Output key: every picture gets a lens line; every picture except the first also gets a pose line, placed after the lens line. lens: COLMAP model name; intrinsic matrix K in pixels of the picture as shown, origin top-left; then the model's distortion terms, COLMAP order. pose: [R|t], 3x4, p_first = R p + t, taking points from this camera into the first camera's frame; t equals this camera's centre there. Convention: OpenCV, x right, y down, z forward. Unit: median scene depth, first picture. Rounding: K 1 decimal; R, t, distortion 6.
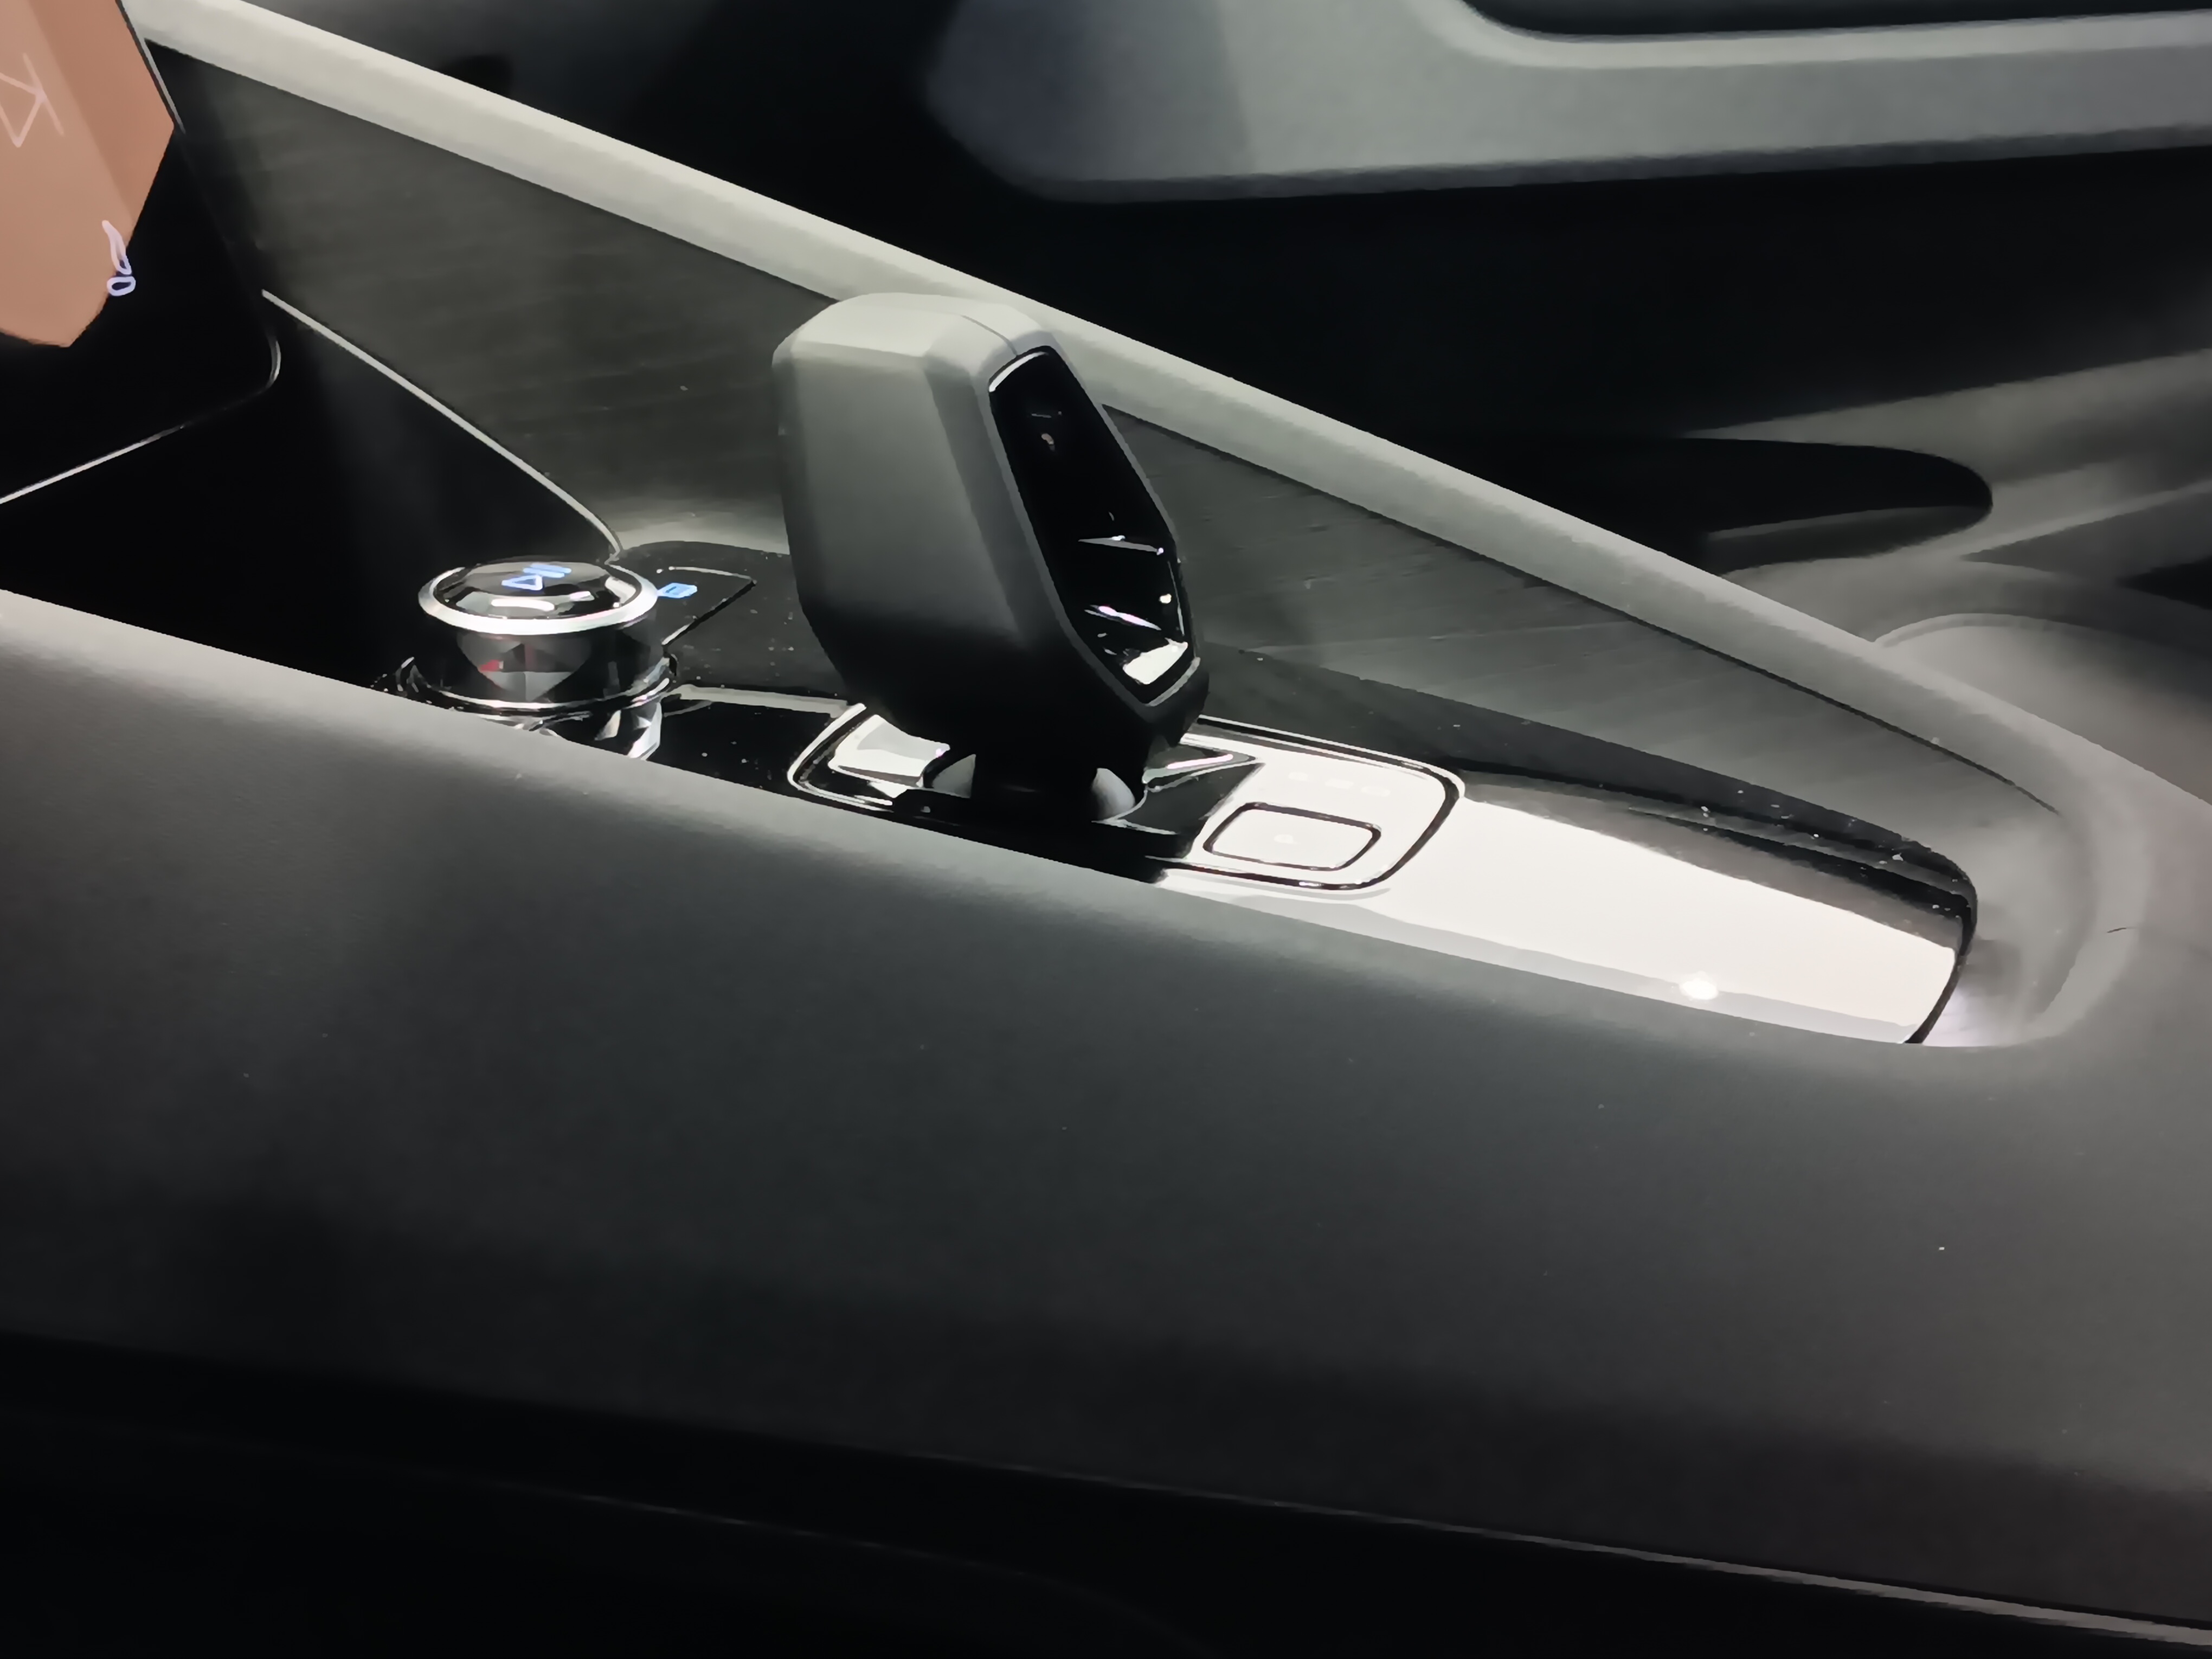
lens RADIAL K [[2933.8, 0, 1106.0], [0, 2933.8, 829.5], [0, 0, 1]] dist [0.043180, -0.031492]
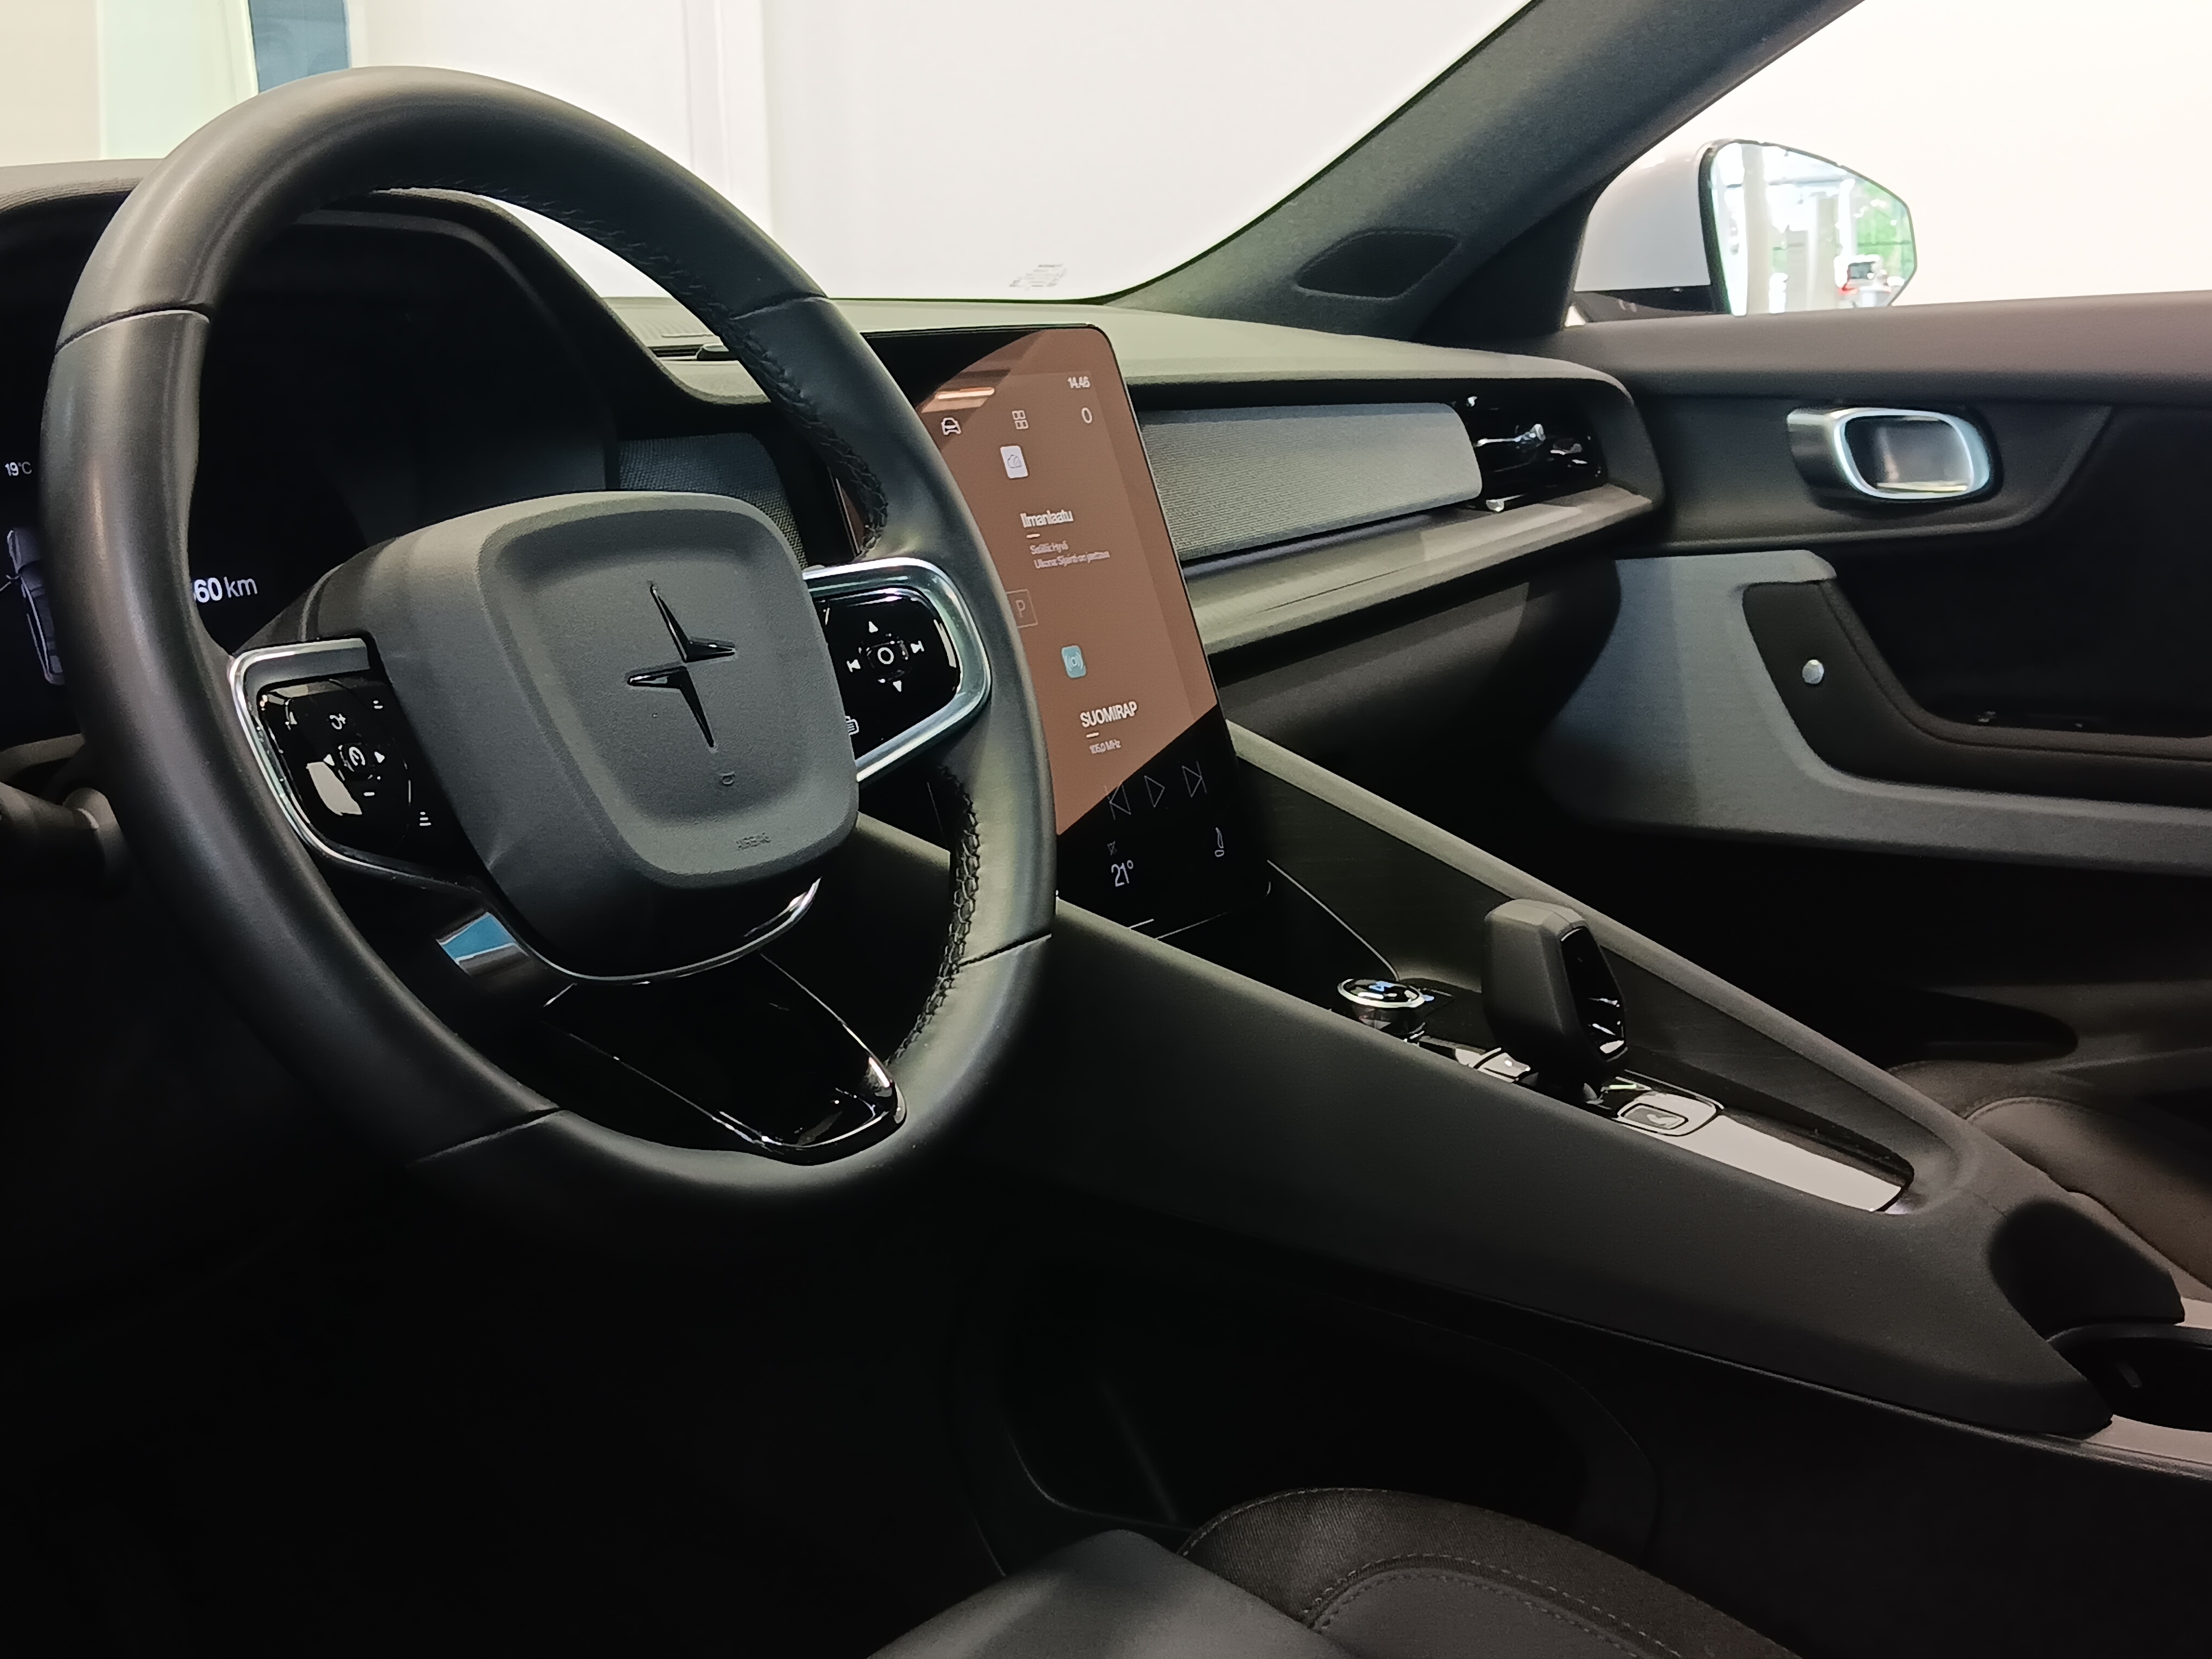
lens RADIAL K [[2933.8, 0, 1106.0], [0, 2933.8, 829.5], [0, 0, 1]] dist [0.043180, -0.031492]
pose [[0.978034, 0.119144, -0.171040, 0.000107], [-0.143575, 0.979915, -0.138395, 0.180794], [0.151115, 0.159912, 0.975496, -1.670965]]
